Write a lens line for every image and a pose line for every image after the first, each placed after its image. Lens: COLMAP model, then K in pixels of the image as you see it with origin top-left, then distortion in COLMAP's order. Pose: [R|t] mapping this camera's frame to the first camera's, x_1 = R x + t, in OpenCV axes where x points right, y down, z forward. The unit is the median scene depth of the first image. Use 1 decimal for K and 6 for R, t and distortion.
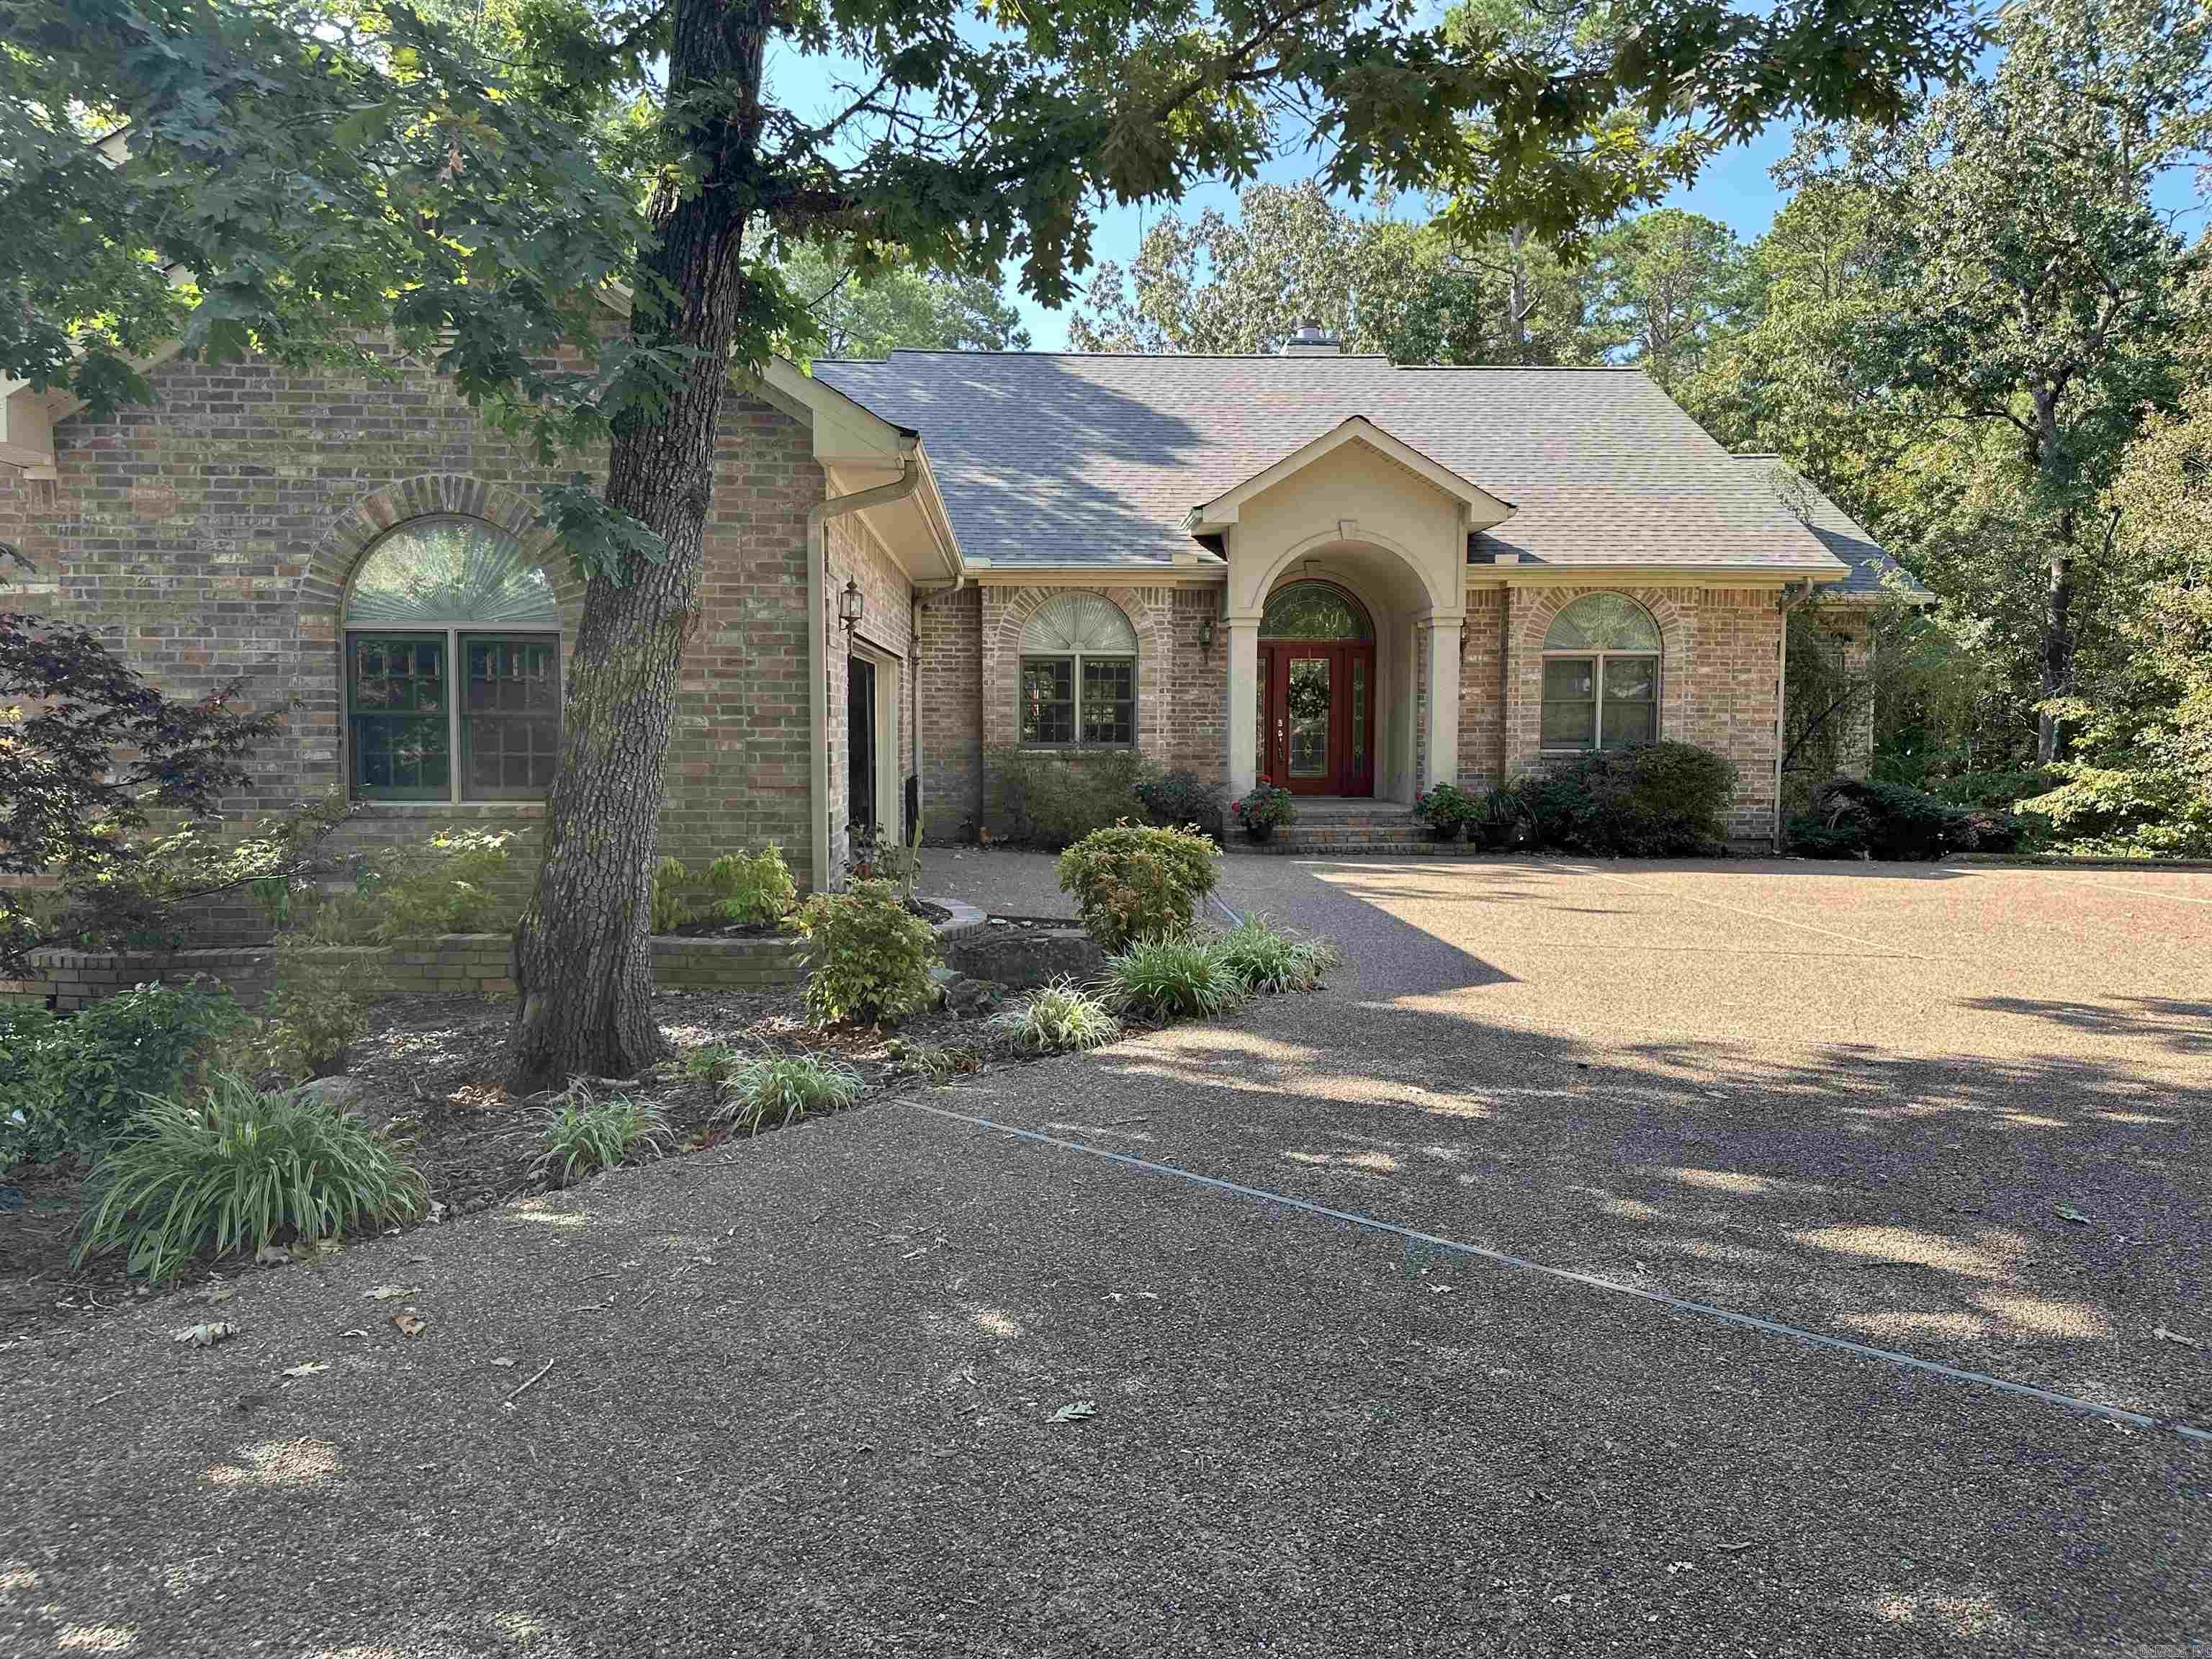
lens RADIAL K [[1565.7, 0, 1096.8], [0, 1565.7, 825.5], [0, 0, 1]] dist [0.132646, -0.216054]
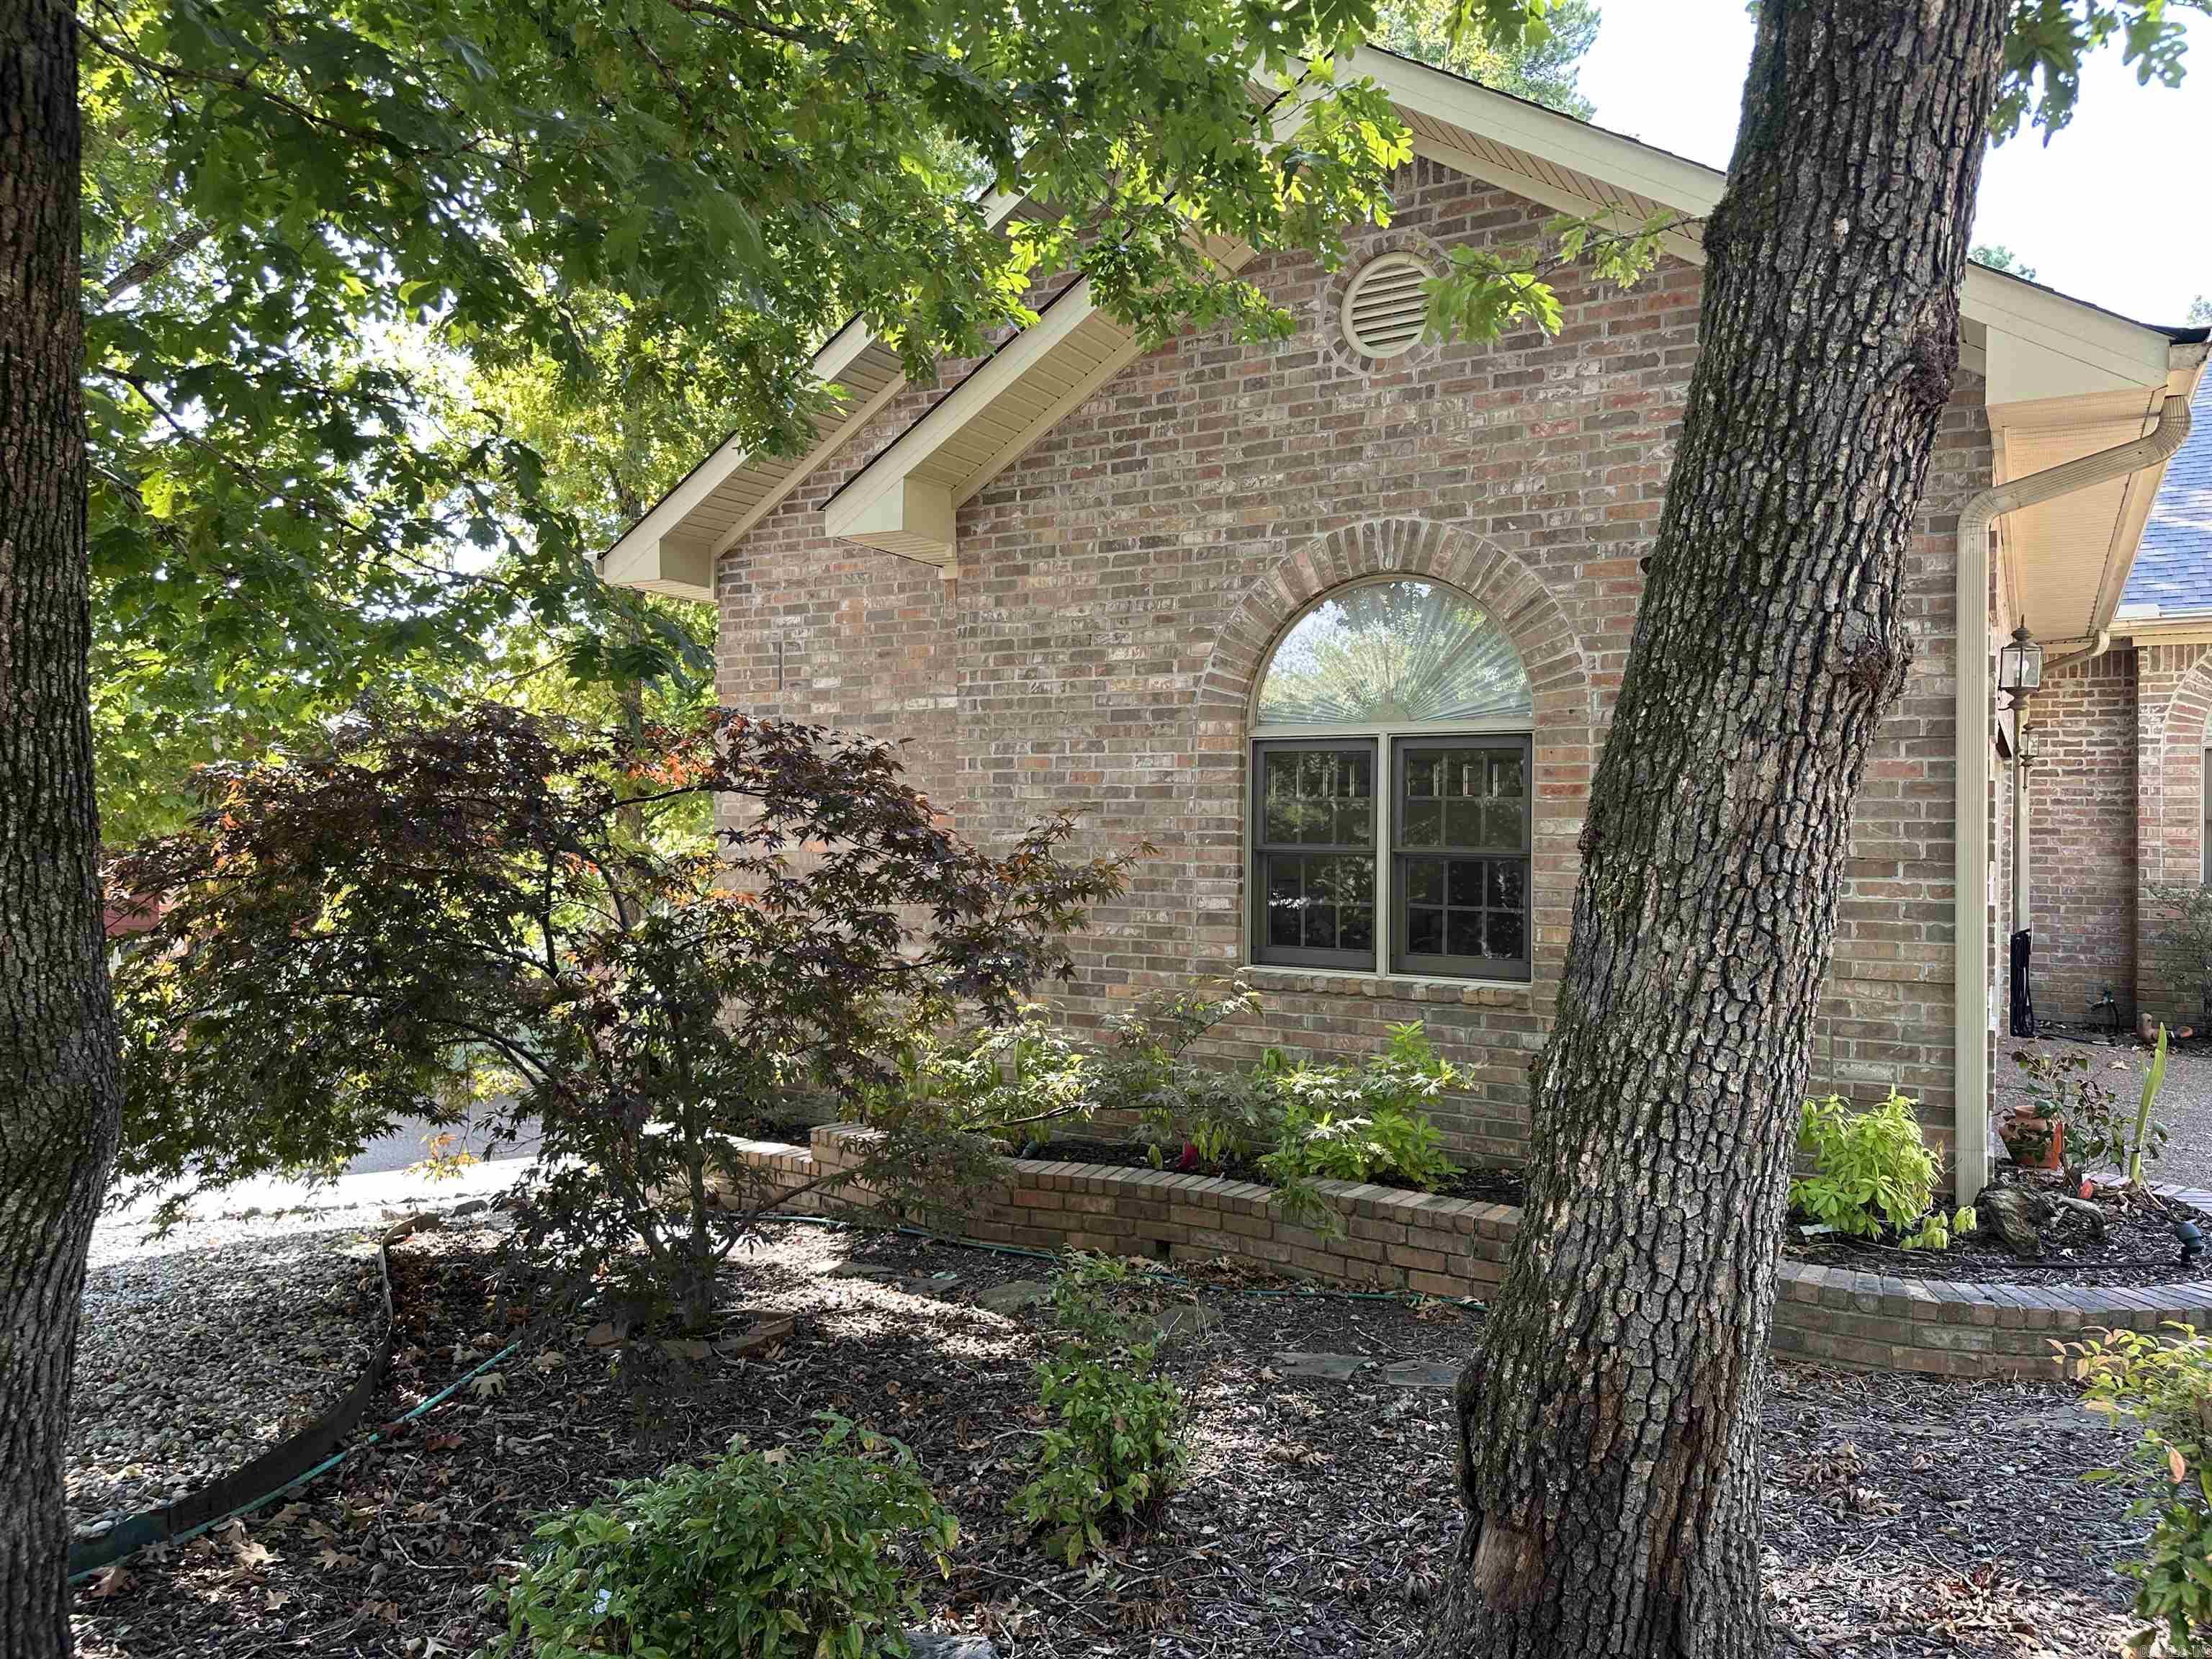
lens RADIAL K [[1565.7, 0, 1096.8], [0, 1565.7, 825.5], [0, 0, 1]] dist [0.132646, -0.216054]
pose [[0.838290, 0.002875, -0.545217, -0.127656], [-0.039665, 0.997658, -0.055727, -0.037376], [0.543780, 0.068341, 0.836440, 0.342750]]
